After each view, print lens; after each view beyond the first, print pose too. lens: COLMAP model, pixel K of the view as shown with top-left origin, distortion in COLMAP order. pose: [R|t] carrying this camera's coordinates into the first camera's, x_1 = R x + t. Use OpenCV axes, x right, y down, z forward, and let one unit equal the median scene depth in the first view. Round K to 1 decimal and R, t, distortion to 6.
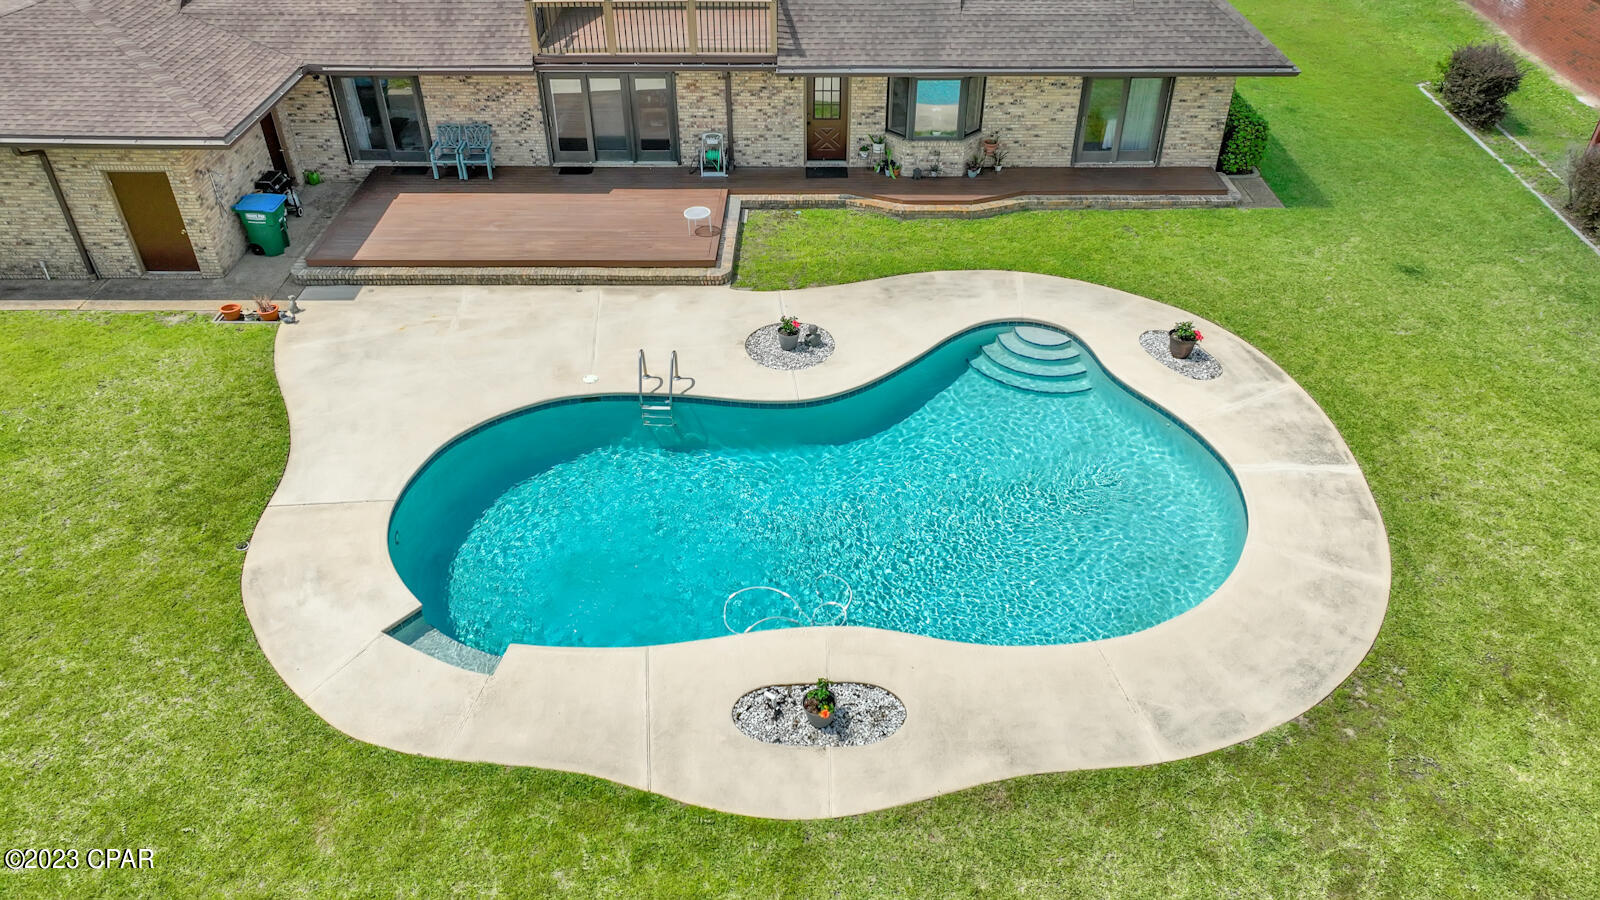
lens RADIAL K [[1125.4, 0, 800.7], [0, 1125.4, 447.0], [0, 0, 1]] dist [0.006396, 0.000553]
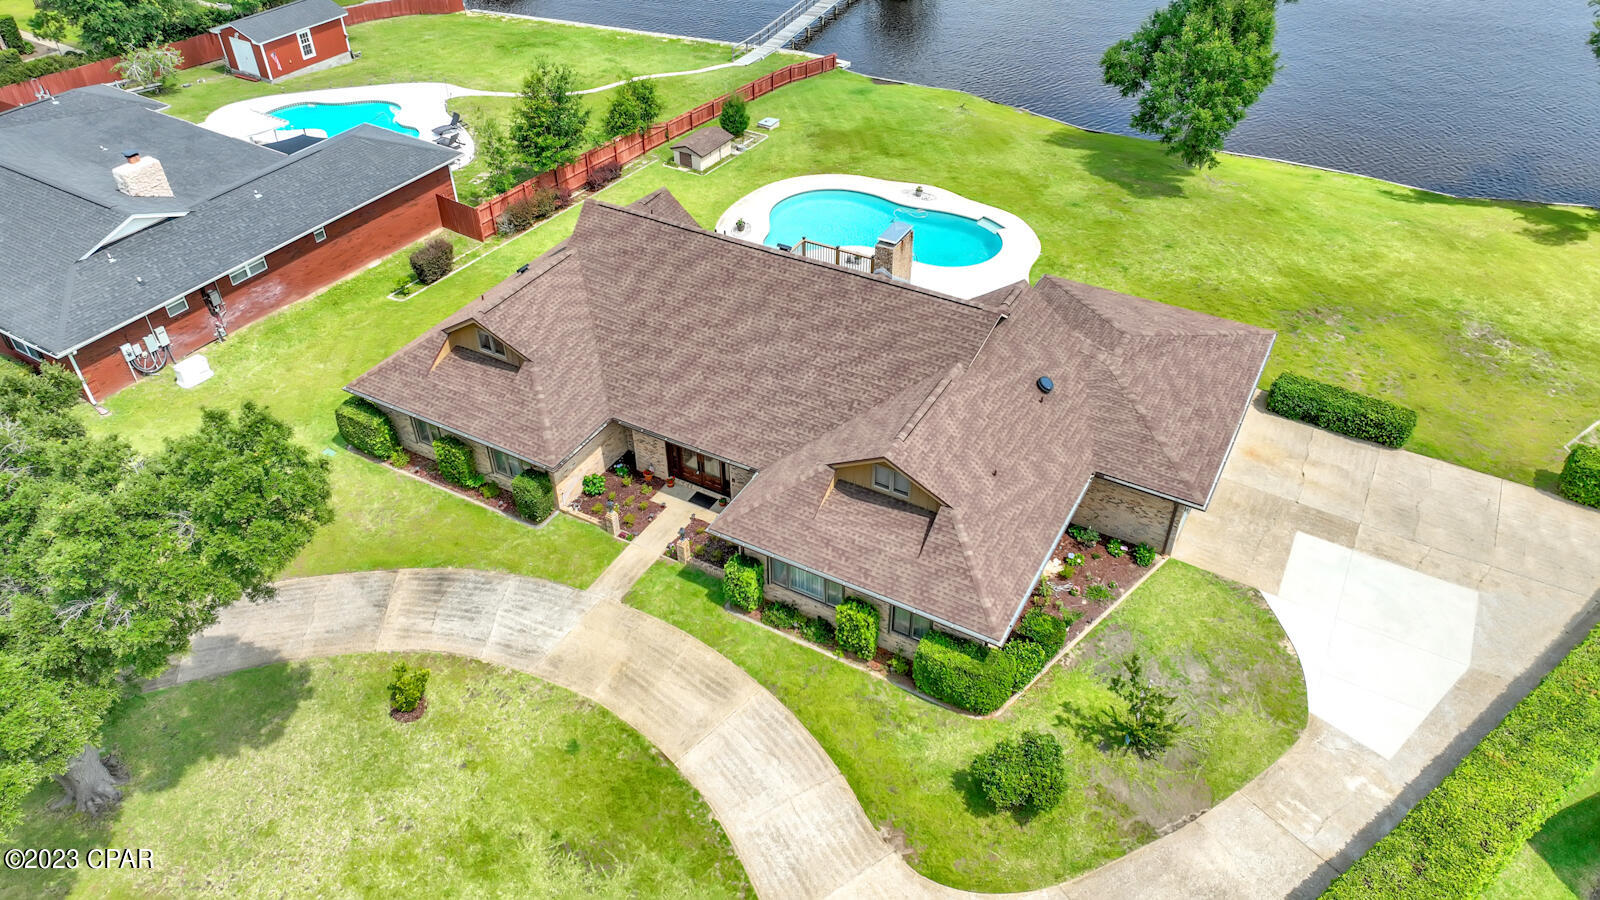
lens RADIAL K [[1125.4, 0, 801.5], [0, 1125.4, 447.3], [0, 0, 1]] dist [0.006396, 0.000553]
pose [[-0.877685, -0.299062, 0.374476, -0.985566], [0.285053, 0.302364, 0.909572, -2.334770], [-0.385246, 0.905062, -0.180132, 1.823343]]
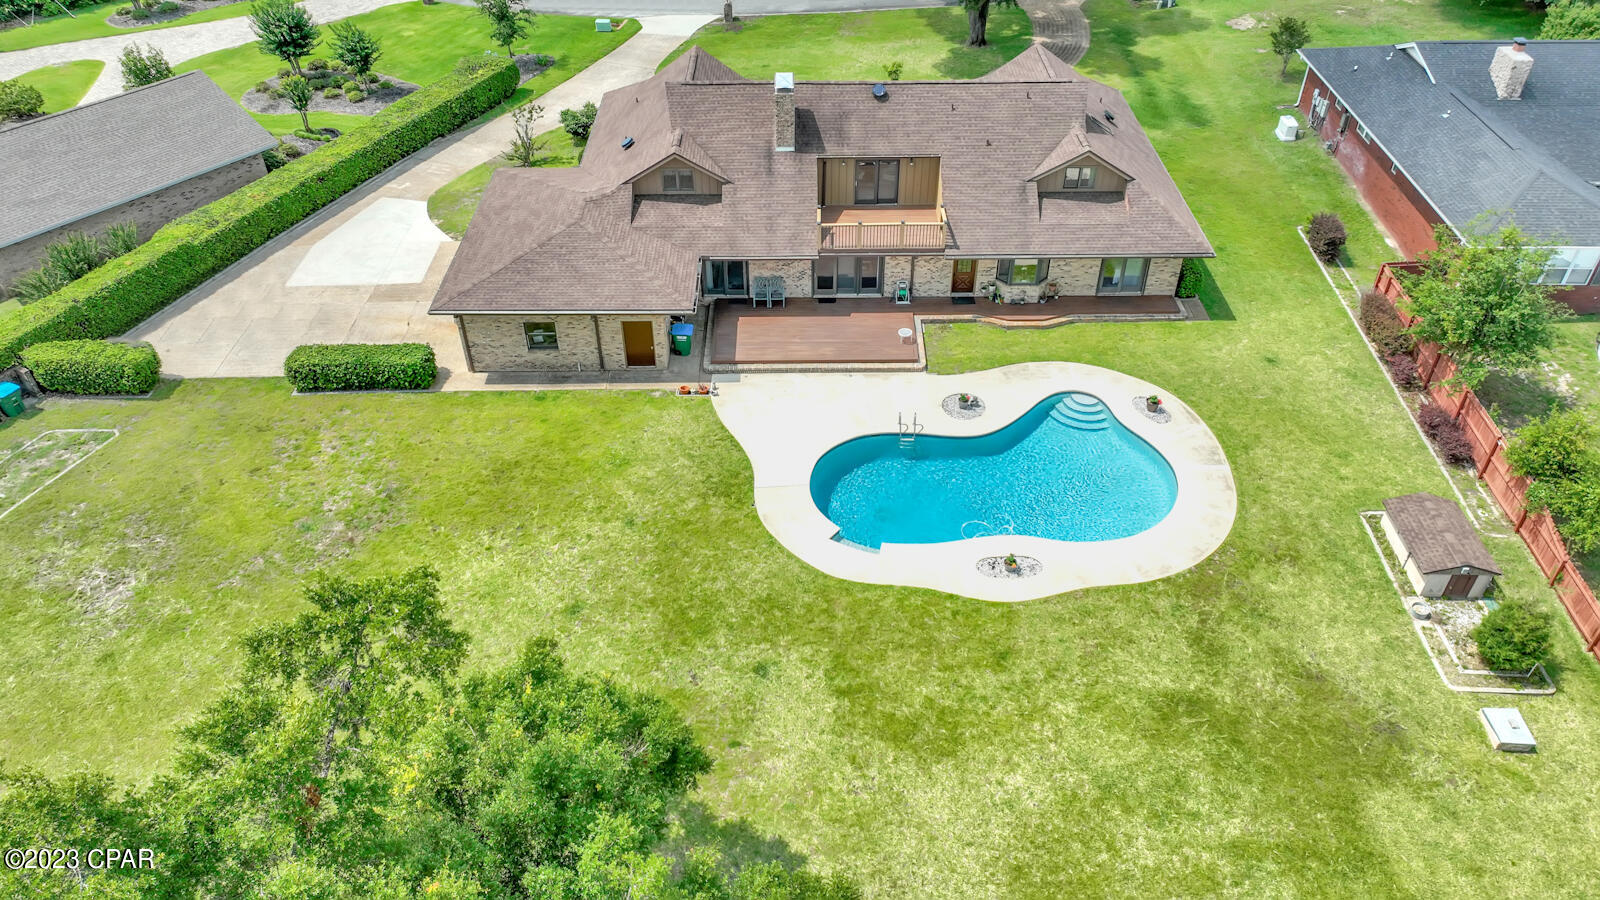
lens RADIAL K [[1125.4, 0, 797.7], [0, 1125.4, 447.5], [0, 0, 1]] dist [0.006396, 0.000553]
pose [[0.999964, -0.008115, 0.002344, -0.296879], [0.008011, 0.999102, 0.041595, -0.095756], [-0.002680, -0.041575, 0.999132, -0.993885]]
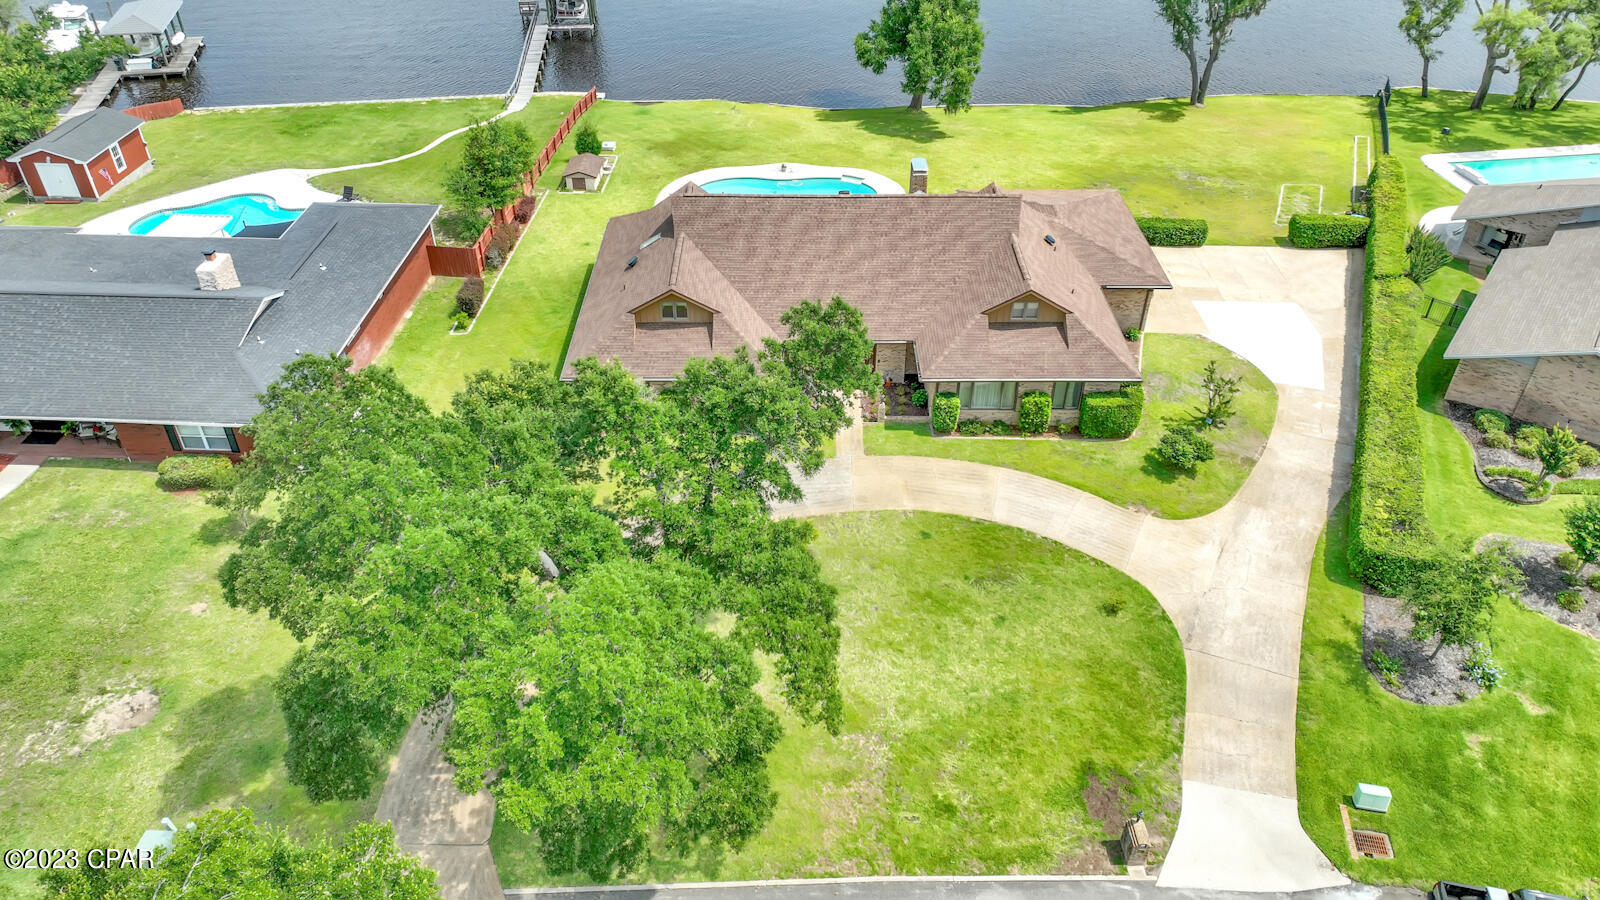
lens RADIAL K [[1125.4, 0, 808.7], [0, 1125.4, 452.3], [0, 0, 1]] dist [0.006396, 0.000553]
pose [[-0.999804, 0.003343, -0.019524, 0.004836], [-0.017717, 0.289798, 0.956924, -3.010008], [0.008857, 0.957082, -0.289682, 2.507433]]
